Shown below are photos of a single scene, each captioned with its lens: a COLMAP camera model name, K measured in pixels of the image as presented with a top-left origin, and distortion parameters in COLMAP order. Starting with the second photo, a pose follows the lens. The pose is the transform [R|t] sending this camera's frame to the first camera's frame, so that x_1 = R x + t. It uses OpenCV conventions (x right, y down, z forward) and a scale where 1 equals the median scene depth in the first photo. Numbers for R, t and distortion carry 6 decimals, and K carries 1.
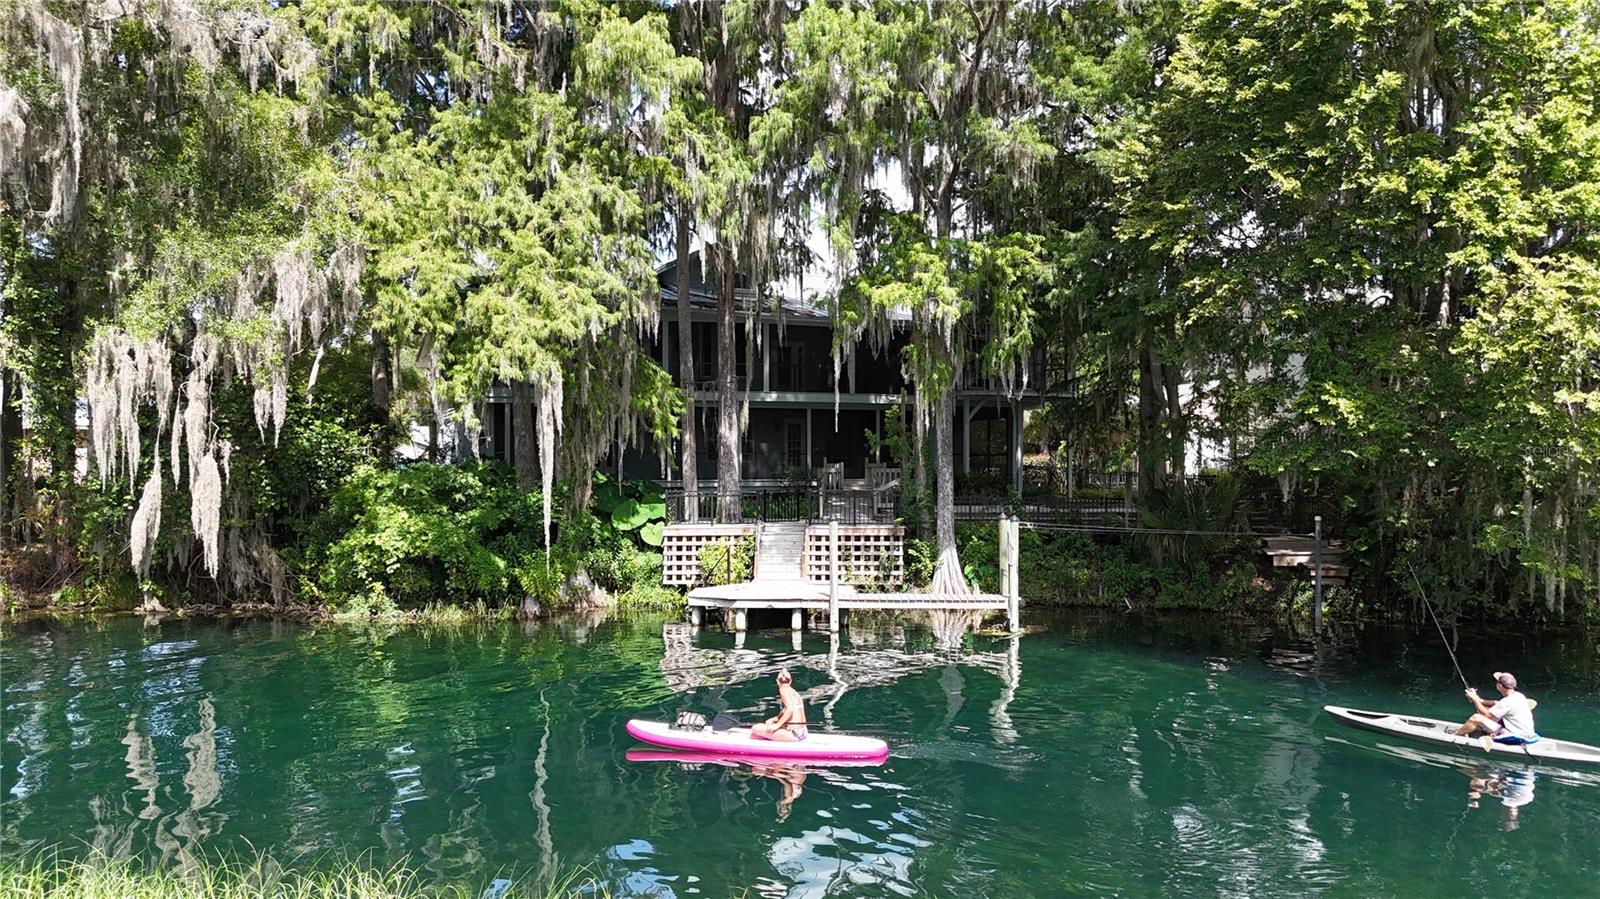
lens RADIAL K [[1185.6, 0, 803.4], [0, 1185.6, 452.3], [0, 0, 1]] dist [0.079986, -0.077851]
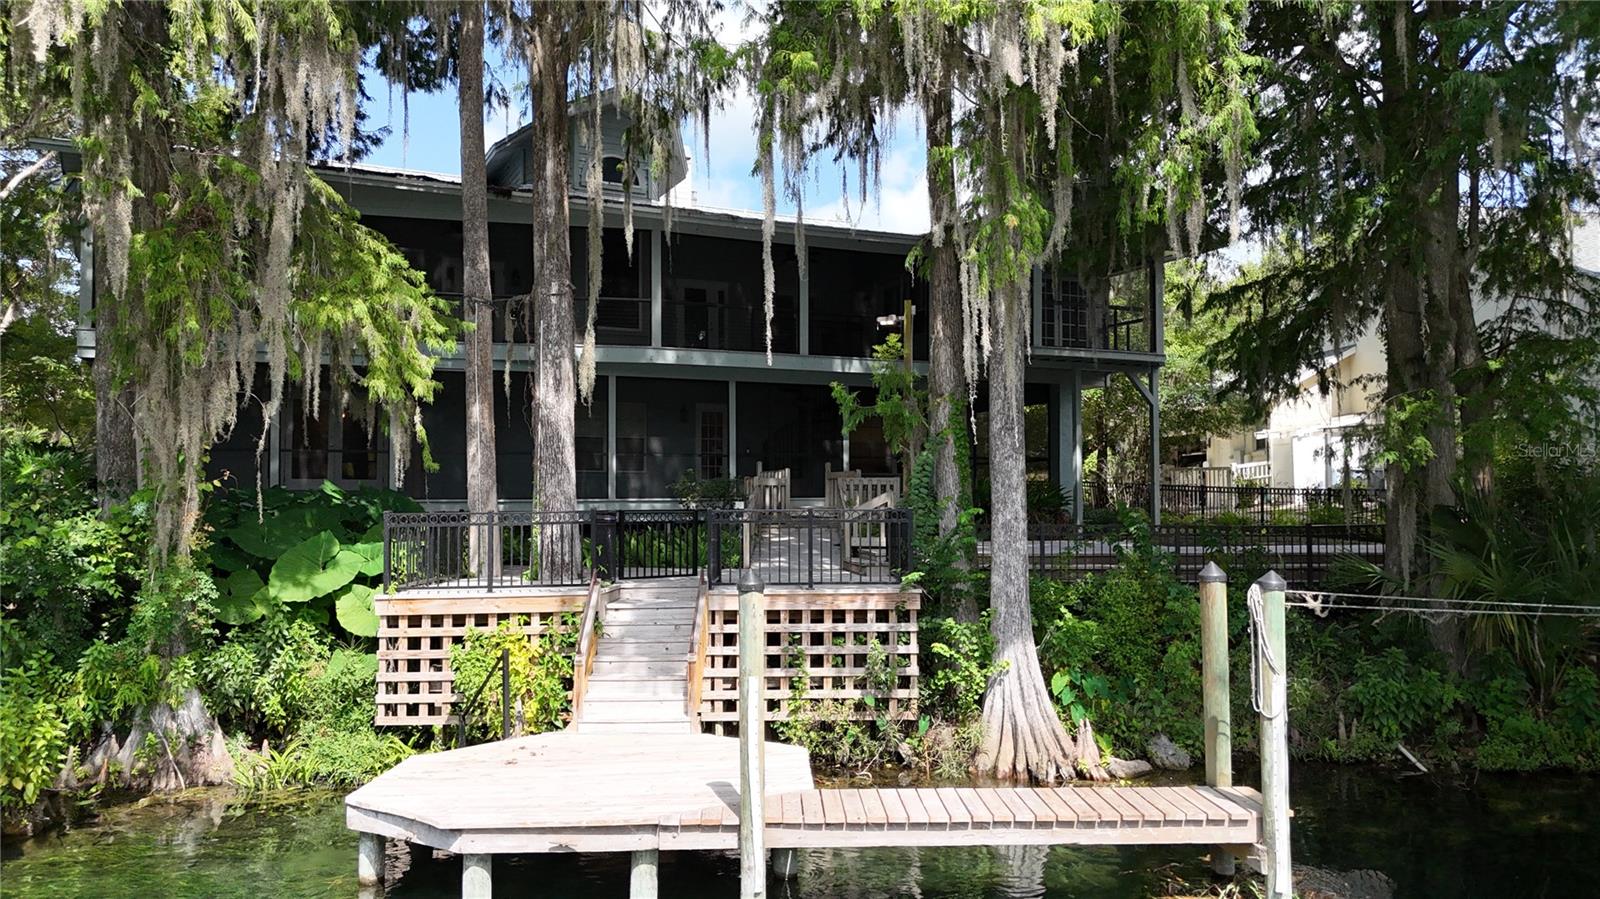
lens RADIAL K [[1185.6, 0, 803.4], [0, 1185.6, 452.3], [0, 0, 1]] dist [0.079986, -0.077851]
pose [[0.999105, -0.001886, 0.042253, 0.021628], [0.003154, 0.999546, -0.029959, 0.023818], [-0.042178, 0.030066, 0.998658, 0.550135]]
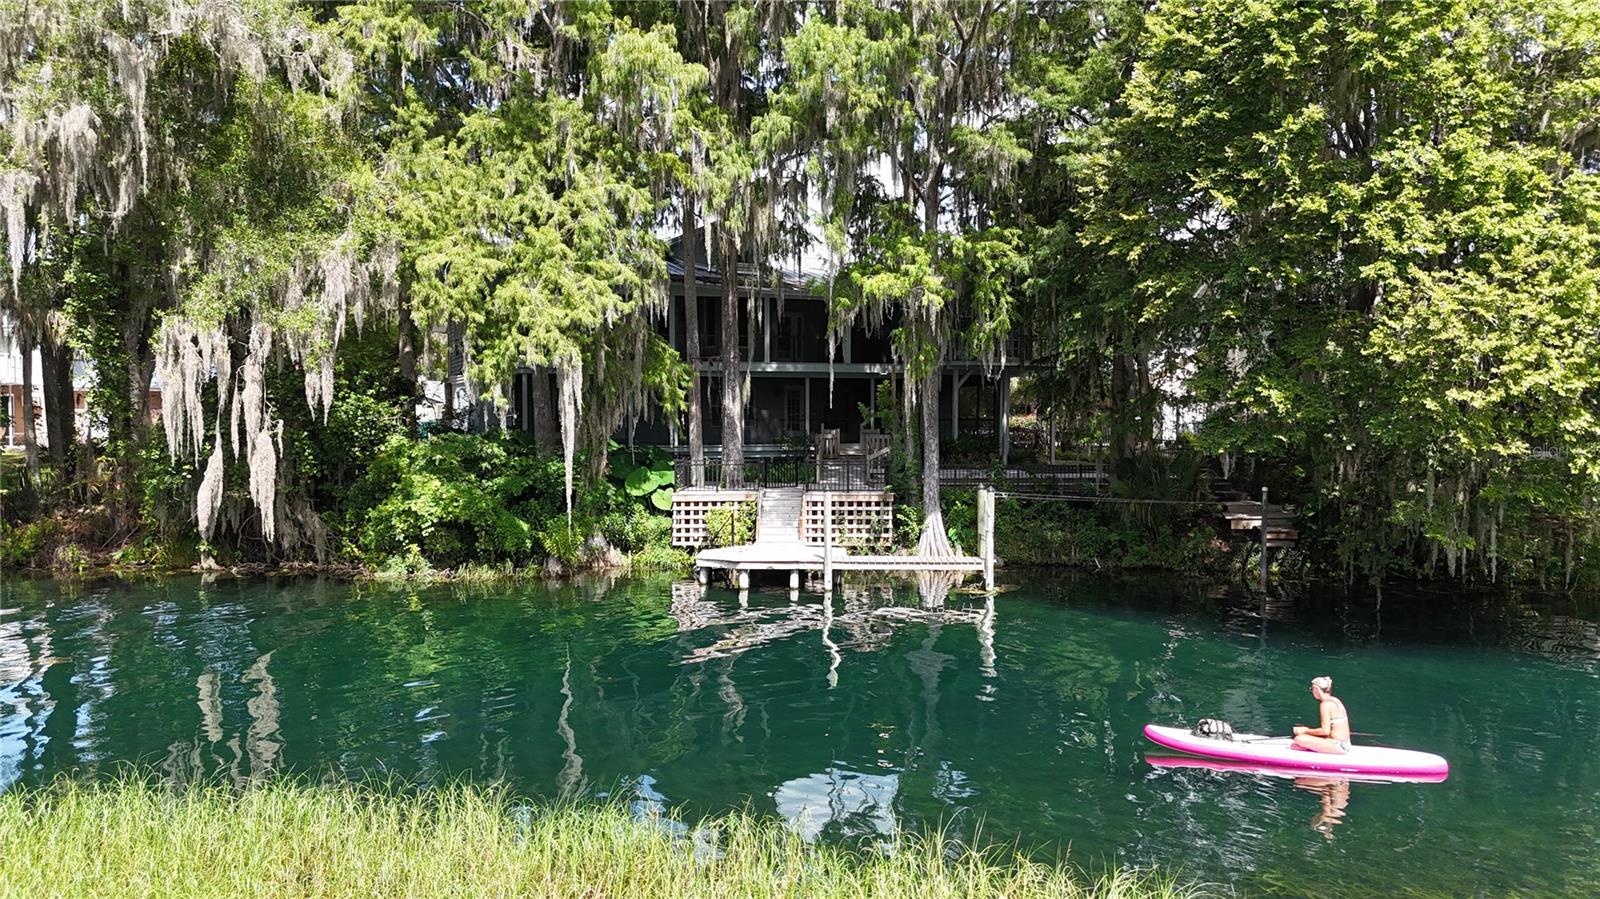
lens RADIAL K [[1185.6, 0, 803.4], [0, 1185.6, 452.3], [0, 0, 1]] dist [0.079986, -0.077851]
pose [[0.999999, 0.000677, -0.001282, 0.003569], [-0.000620, 0.999029, 0.044050, -0.022866], [0.001311, -0.044049, 0.999029, -0.087843]]
